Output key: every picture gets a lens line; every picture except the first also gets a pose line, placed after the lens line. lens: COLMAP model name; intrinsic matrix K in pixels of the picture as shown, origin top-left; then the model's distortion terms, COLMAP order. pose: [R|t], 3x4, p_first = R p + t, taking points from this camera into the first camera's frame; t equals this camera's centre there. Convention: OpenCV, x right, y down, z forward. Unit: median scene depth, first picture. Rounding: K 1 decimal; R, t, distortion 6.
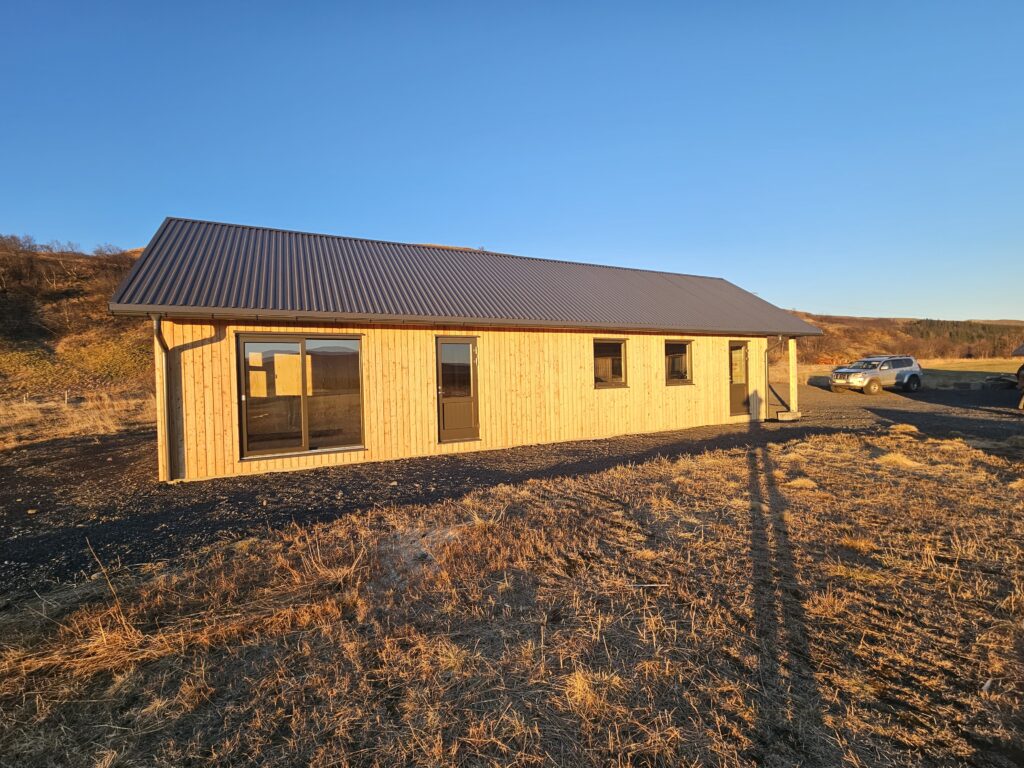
lens RADIAL K [[440.2, 0, 512.0], [0, 440.2, 384.0], [0, 0, 1]] dist [-0.000334, 0.000018]
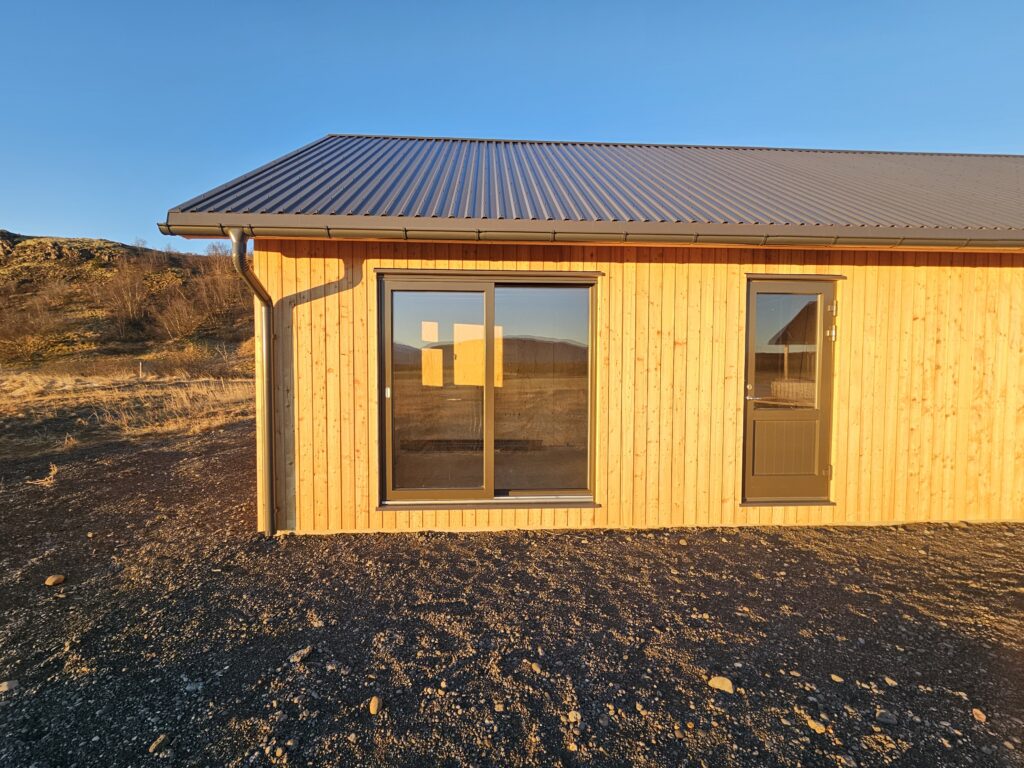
lens RADIAL K [[418.6, 0, 507.9], [0, 418.6, 382.6], [0, 0, 1]] dist [-0.001527, -0.000345]
pose [[0.915881, 0.043900, -0.399043, -0.231534], [-0.033344, 0.998887, 0.033358, -0.002833], [0.400063, -0.017246, 0.916325, 0.505085]]
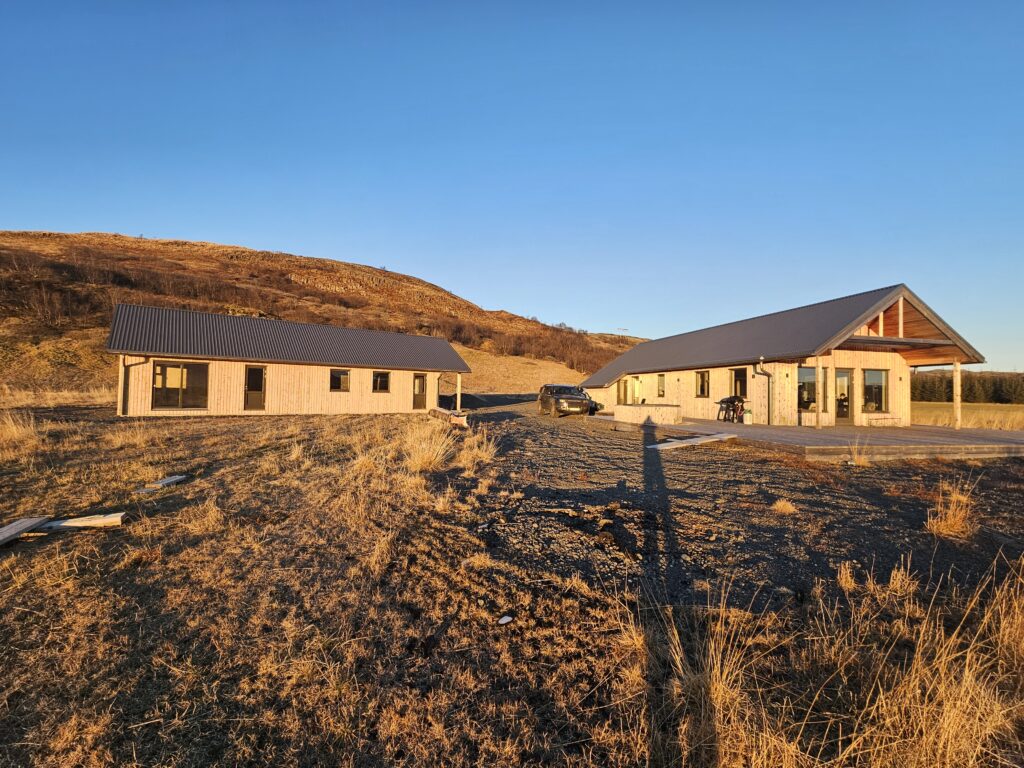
lens RADIAL K [[440.2, 0, 512.0], [0, 440.2, 384.0], [0, 0, 1]] dist [-0.000334, 0.000018]
pose [[0.978367, 0.051596, 0.200339, 0.786013], [-0.042928, 0.997954, -0.047377, 0.046295], [-0.202374, 0.037752, 0.978580, -1.664696]]
